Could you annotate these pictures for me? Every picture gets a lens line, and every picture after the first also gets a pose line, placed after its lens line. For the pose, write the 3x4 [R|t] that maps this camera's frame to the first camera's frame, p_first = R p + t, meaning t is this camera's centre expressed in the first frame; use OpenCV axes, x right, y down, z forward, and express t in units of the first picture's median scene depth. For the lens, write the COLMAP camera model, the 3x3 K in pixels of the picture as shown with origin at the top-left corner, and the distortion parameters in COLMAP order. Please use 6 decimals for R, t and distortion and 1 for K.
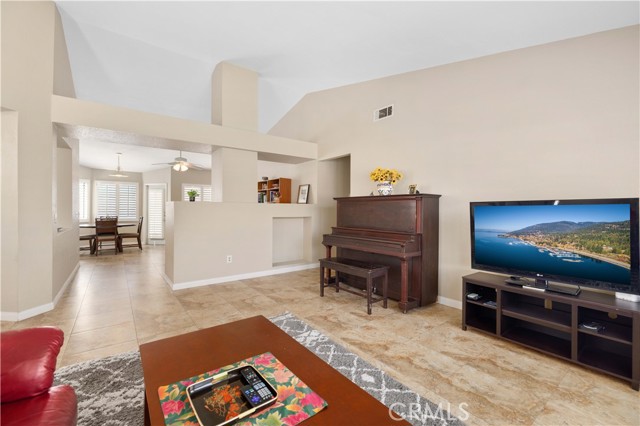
lens RADIAL K [[269.6, 0, 316.1], [0, 269.6, 209.4], [0, 0, 1]] dist [-0.001401, 0.000543]
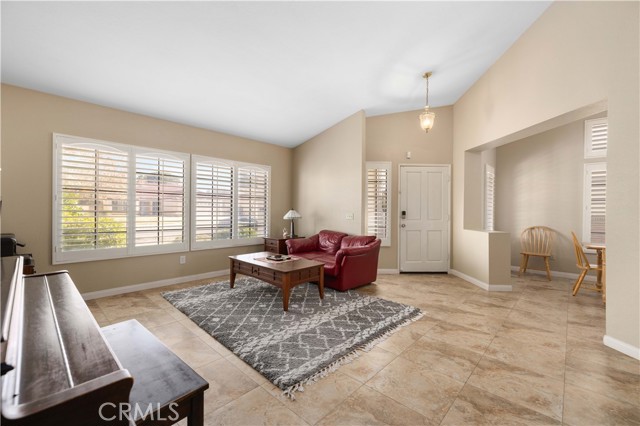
lens RADIAL K [[269.6, 0, 318.6], [0, 269.6, 213.9], [0, 0, 1]] dist [-0.001401, 0.000543]
pose [[-0.984897, -0.012956, -0.172654, -0.060115], [-0.014962, 0.999835, 0.010321, 0.007401], [0.172491, 0.012748, -0.984929, 1.429833]]
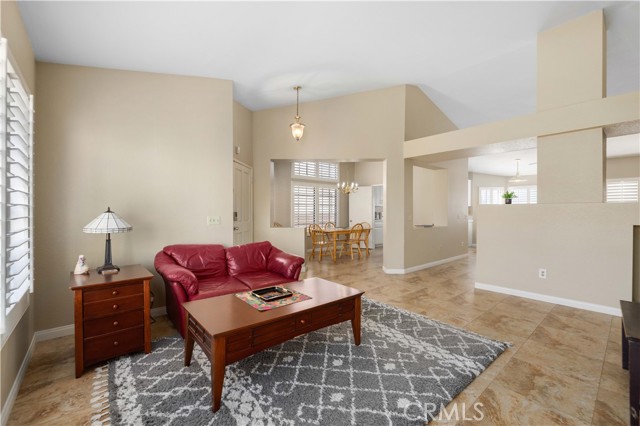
lens RADIAL K [[269.6, 0, 325.1], [0, 269.6, 211.5], [0, 0, 1]] dist [-0.001401, 0.000543]
pose [[0.079978, -0.001955, -0.996795, 0.583948], [-0.002944, 0.999993, -0.002198, 0.000920], [0.996792, 0.003110, 0.079972, 0.372976]]
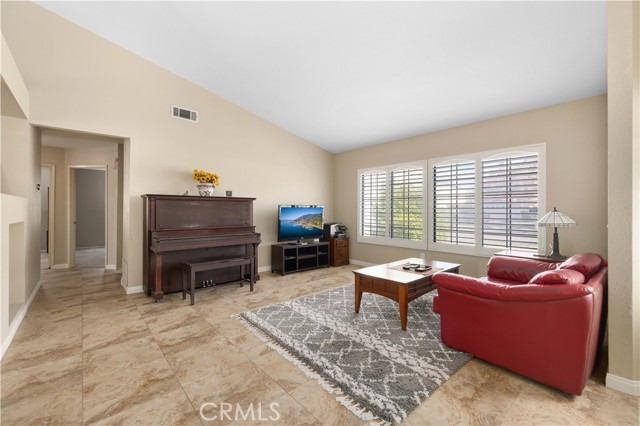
lens RADIAL K [[269.6, 0, 322.4], [0, 269.6, 210.1], [0, 0, 1]] dist [-0.001401, 0.000543]
pose [[-0.082640, -0.004513, 0.996569, -1.012429], [-0.002330, 0.999988, 0.004335, -0.001354], [-0.996577, -0.001963, -0.082650, 0.709335]]
